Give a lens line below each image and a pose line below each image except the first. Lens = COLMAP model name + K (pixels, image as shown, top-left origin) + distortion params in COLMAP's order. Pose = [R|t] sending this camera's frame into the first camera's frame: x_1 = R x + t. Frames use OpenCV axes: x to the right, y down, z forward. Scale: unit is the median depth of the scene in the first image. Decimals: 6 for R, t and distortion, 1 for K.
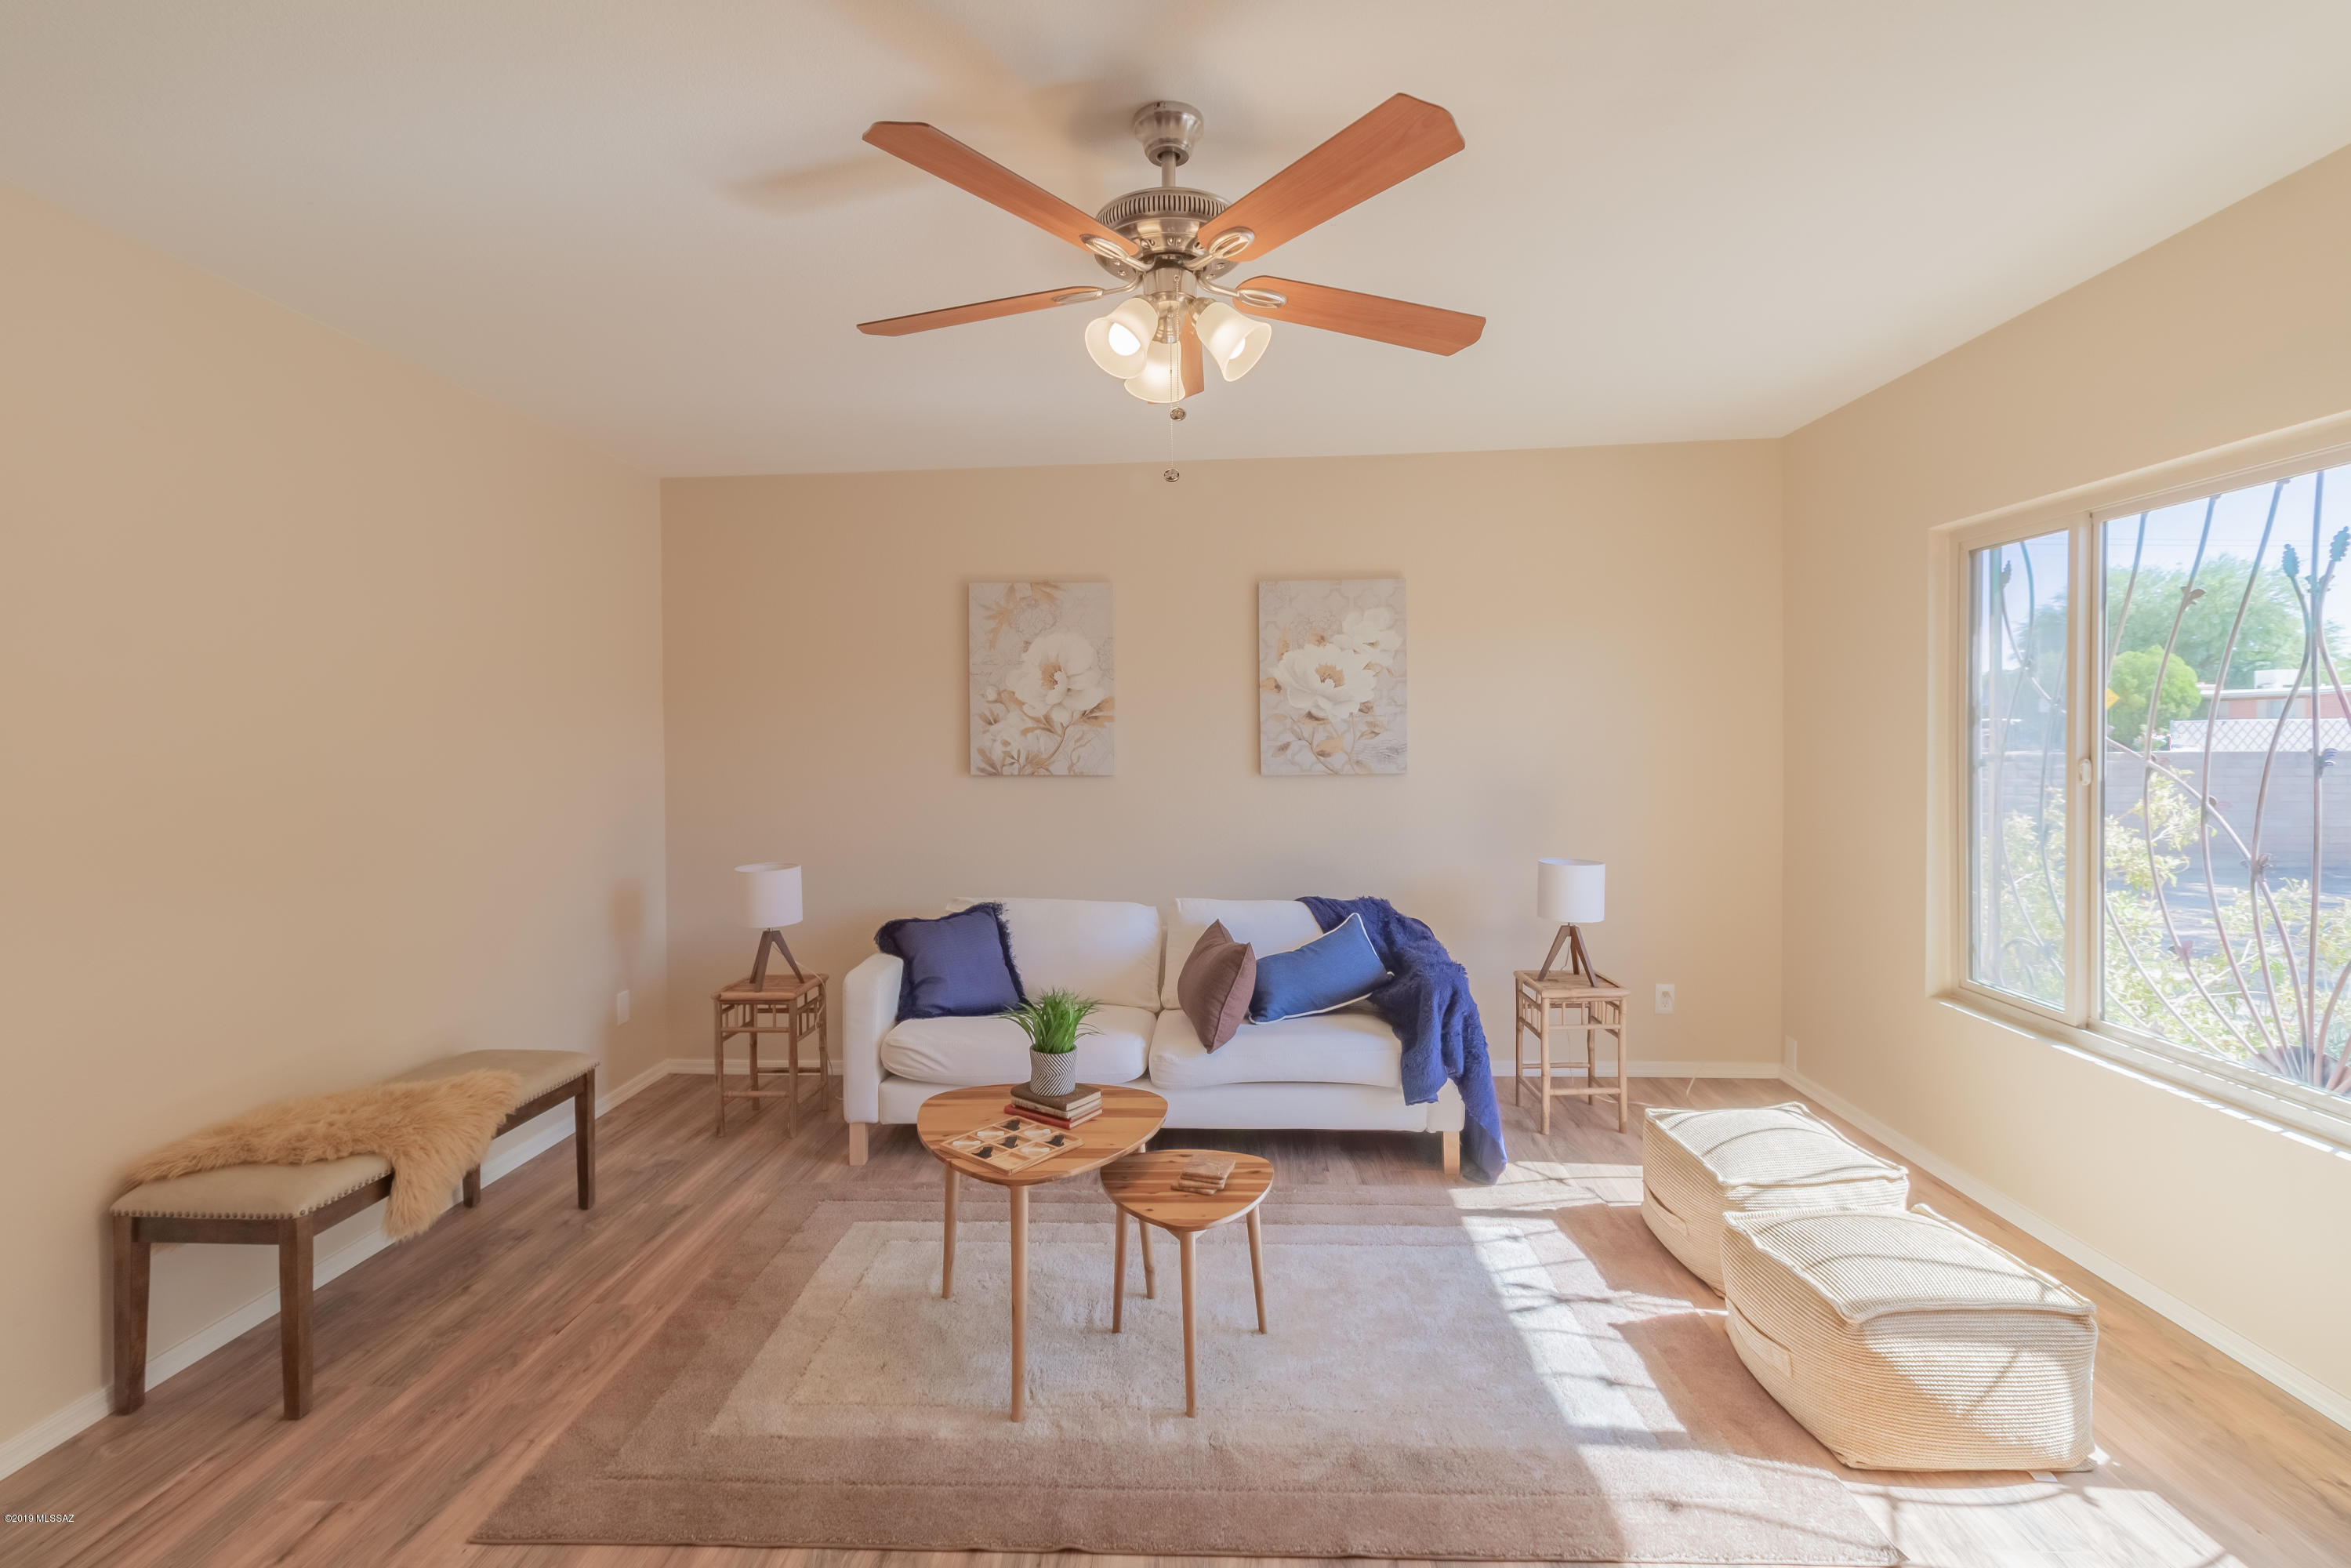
lens RADIAL K [[1076.5, 0, 1175.9], [0, 1076.5, 757.8], [0, 0, 1]] dist [0.005047, 0.000062]
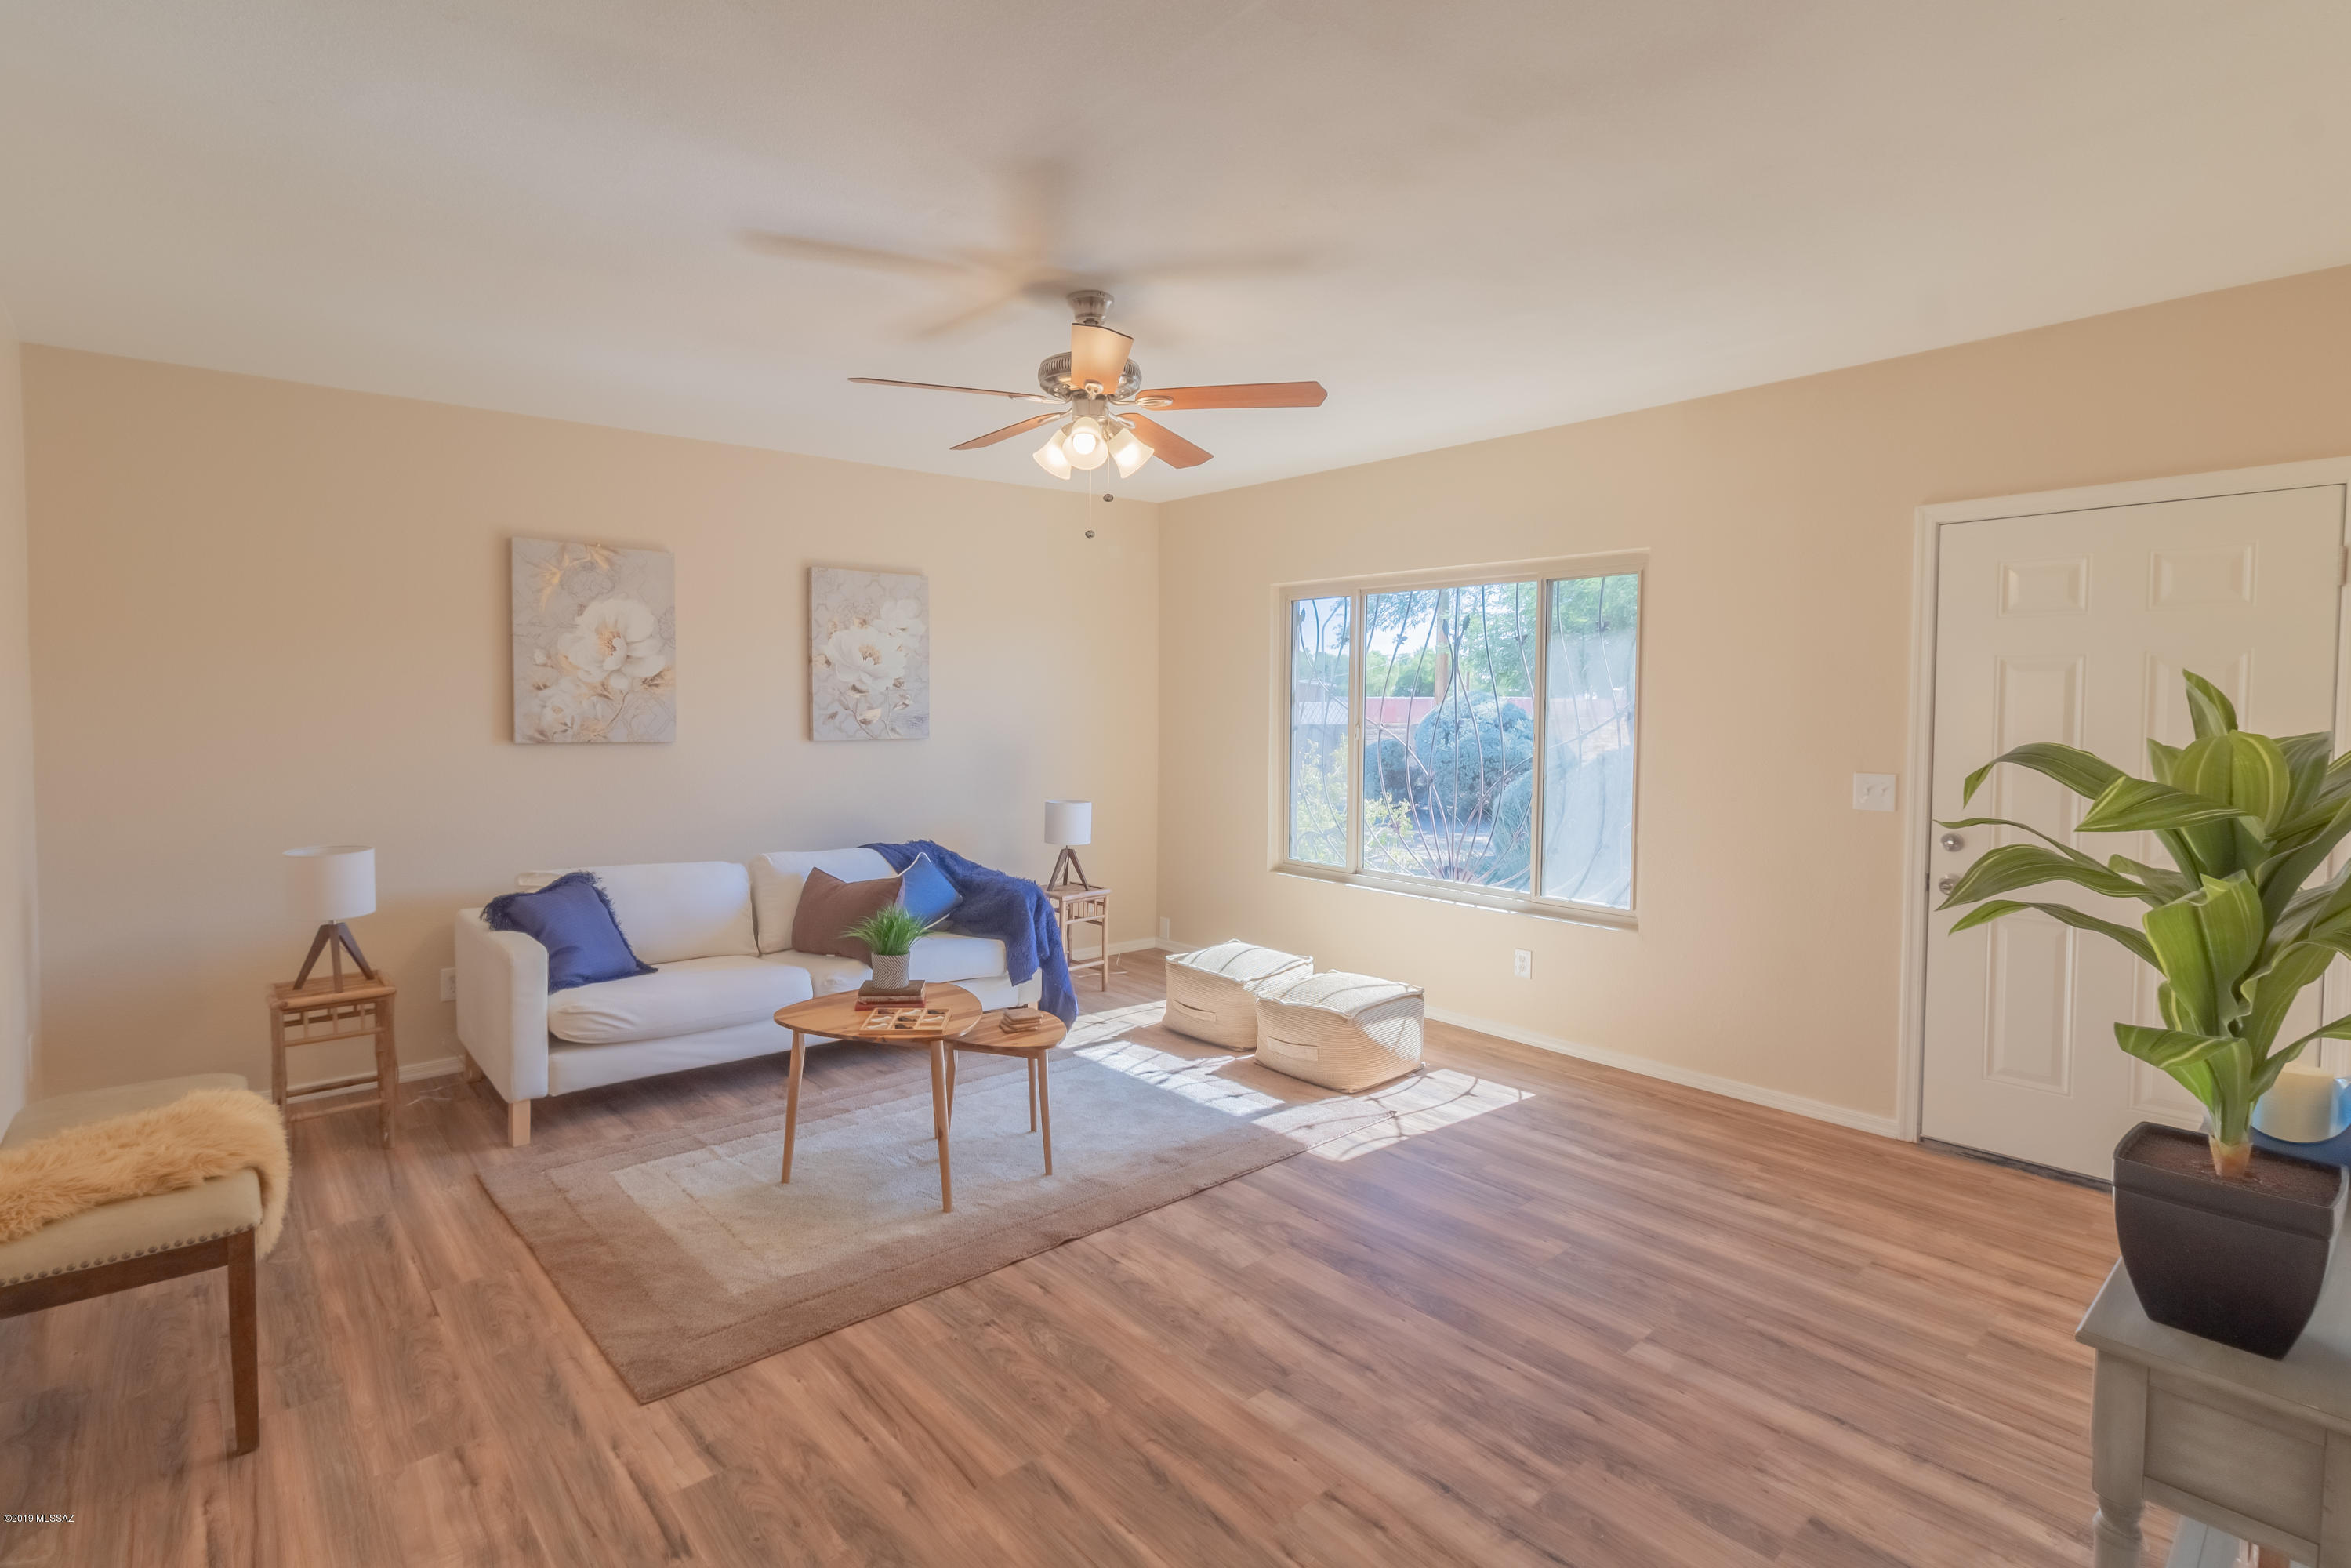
lens RADIAL K [[1112.5, 0, 1178.4], [0, 1112.5, 750.9], [0, 0, 1]] dist [0.001793, 0.000005]
pose [[0.727678, -0.014576, 0.685764, -0.530075], [0.002472, 0.999823, 0.018628, 0.007407], [-0.685914, -0.011860, 0.727586, -0.120640]]
